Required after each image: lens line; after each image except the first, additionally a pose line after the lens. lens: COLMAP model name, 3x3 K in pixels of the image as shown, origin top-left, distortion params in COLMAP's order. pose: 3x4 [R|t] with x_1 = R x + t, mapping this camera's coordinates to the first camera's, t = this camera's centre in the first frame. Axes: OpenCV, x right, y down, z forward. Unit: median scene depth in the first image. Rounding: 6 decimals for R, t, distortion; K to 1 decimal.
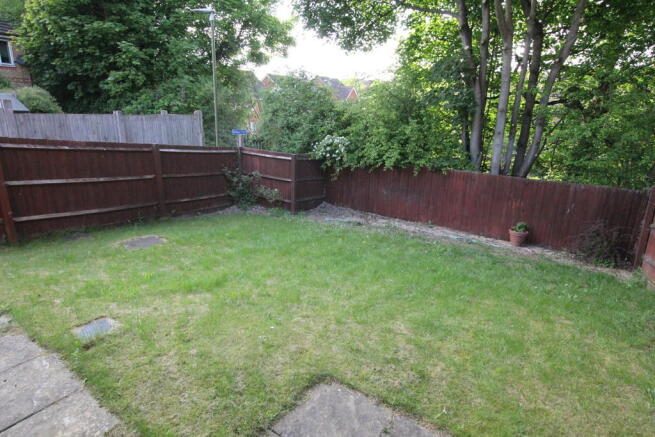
lens RADIAL K [[376.1, 0, 327.5], [0, 376.1, 218.5], [0, 0, 1]] dist [-0.017538, 0.000865]
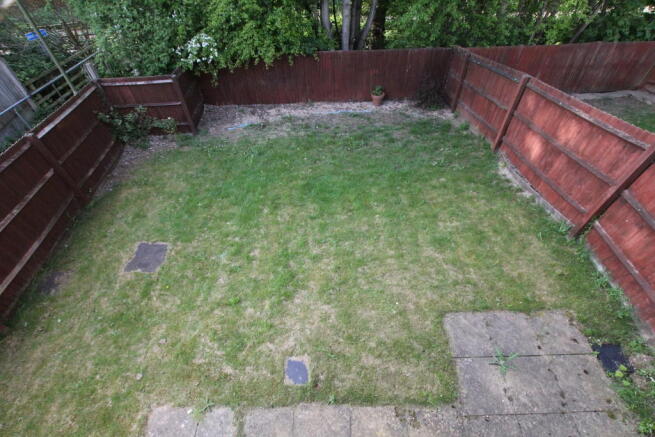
lens RADIAL K [[306.2, 0, 327.5], [0, 306.2, 218.5], [0, 0, 1]] dist [-0.032087, 0.000457]
pose [[0.817358, -0.456605, 0.351338, -0.230376], [0.201951, 0.798200, 0.567532, -0.271523], [-0.539576, -0.392924, 0.744626, 0.109496]]
